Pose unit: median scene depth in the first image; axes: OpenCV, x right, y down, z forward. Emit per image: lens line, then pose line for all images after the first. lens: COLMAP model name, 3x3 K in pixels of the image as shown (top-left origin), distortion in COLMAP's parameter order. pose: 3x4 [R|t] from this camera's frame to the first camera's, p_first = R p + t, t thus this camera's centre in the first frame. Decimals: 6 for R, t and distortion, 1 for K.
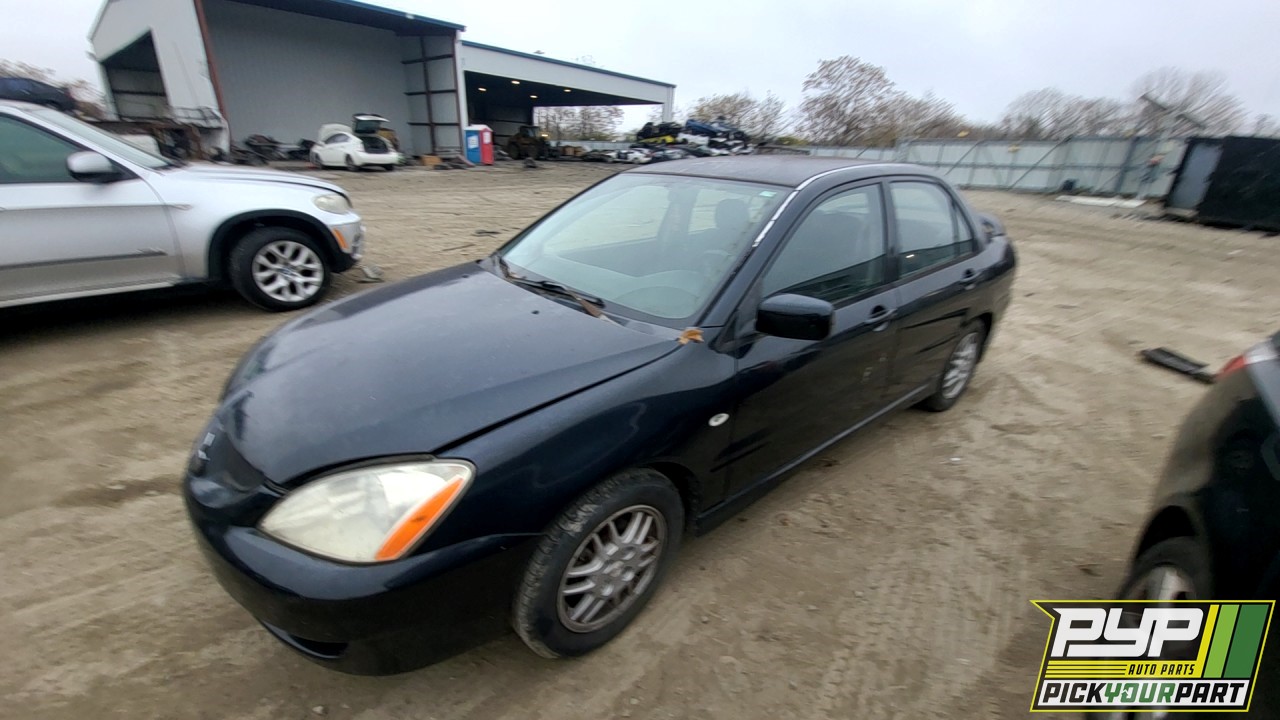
lens RADIAL K [[527.9, 0, 646.8], [0, 527.9, 365.2], [0, 0, 1]] dist [0.001181, -0.014753]
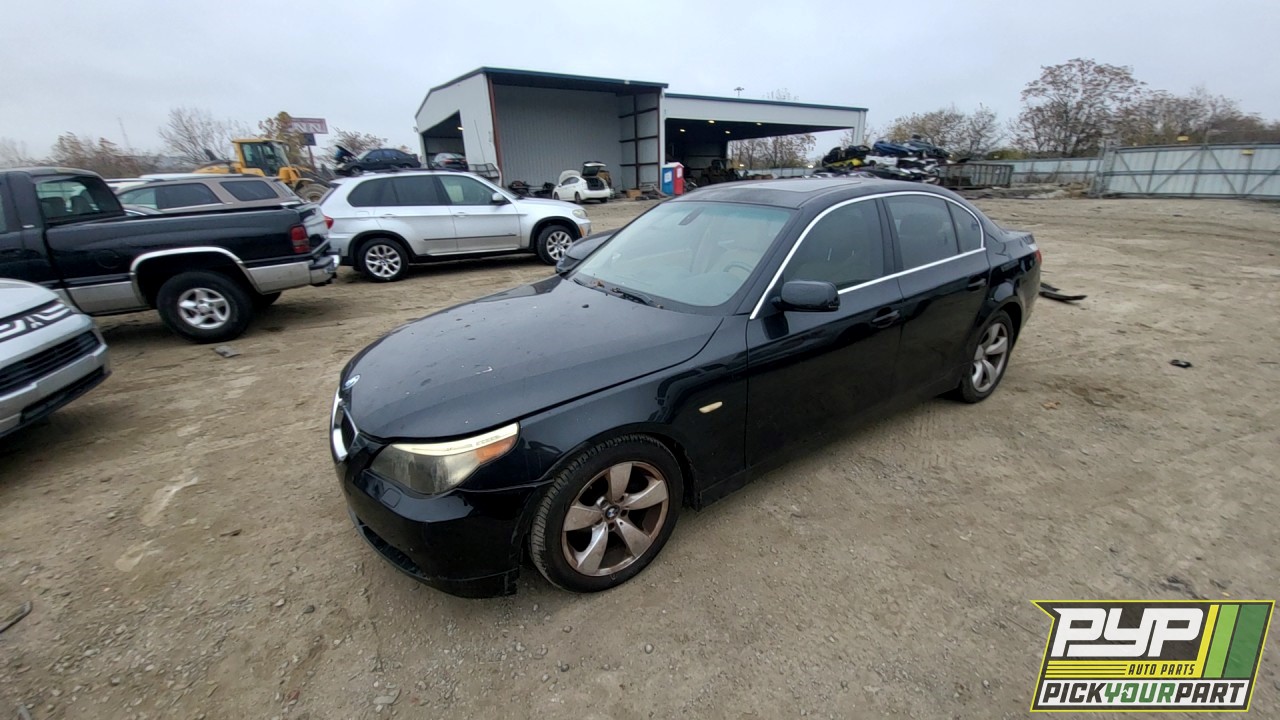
lens RADIAL K [[527.9, 0, 646.8], [0, 527.9, 365.2], [0, 0, 1]] dist [0.001181, -0.014753]
pose [[0.938810, 0.059826, -0.339200, 0.057489], [-0.076000, 0.996508, -0.034589, 0.049628], [0.335946, 0.058252, 0.940078, -0.122189]]
